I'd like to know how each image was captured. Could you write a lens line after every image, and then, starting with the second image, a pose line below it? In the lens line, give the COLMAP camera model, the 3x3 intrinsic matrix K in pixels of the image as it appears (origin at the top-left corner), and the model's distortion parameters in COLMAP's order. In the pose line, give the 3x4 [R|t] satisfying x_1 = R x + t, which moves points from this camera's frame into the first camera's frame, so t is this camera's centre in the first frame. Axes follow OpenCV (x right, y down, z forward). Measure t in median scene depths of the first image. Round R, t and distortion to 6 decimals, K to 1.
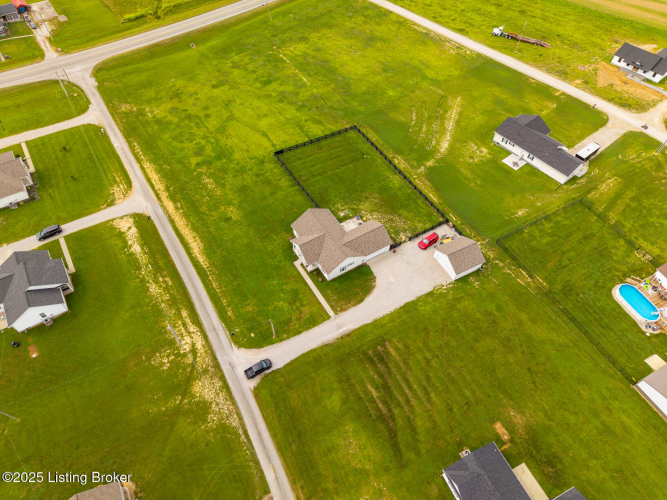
lens RADIAL K [[446.8, 0, 334.1], [0, 446.8, 253.0], [0, 0, 1]] dist [0.022992, -0.026302]
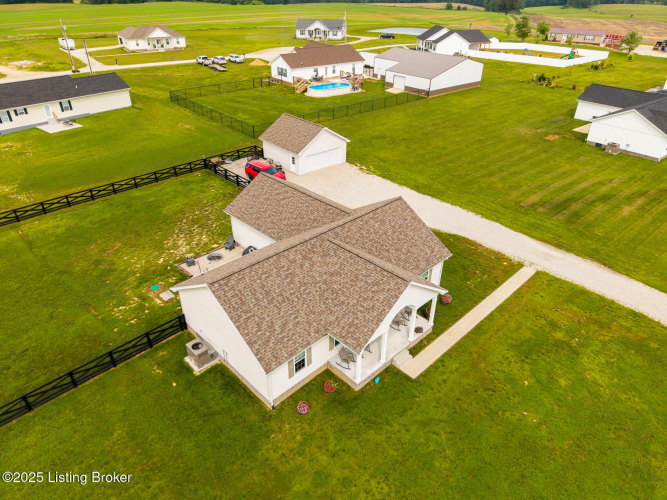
lens RADIAL K [[446.8, 0, 334.1], [0, 446.8, 253.0], [0, 0, 1]] dist [0.022992, -0.026302]
pose [[-0.220773, -0.524411, 0.822346, -0.242399], [0.768459, 0.425687, 0.477767, -0.159987], [-0.600608, 0.737417, 0.309008, 0.838261]]
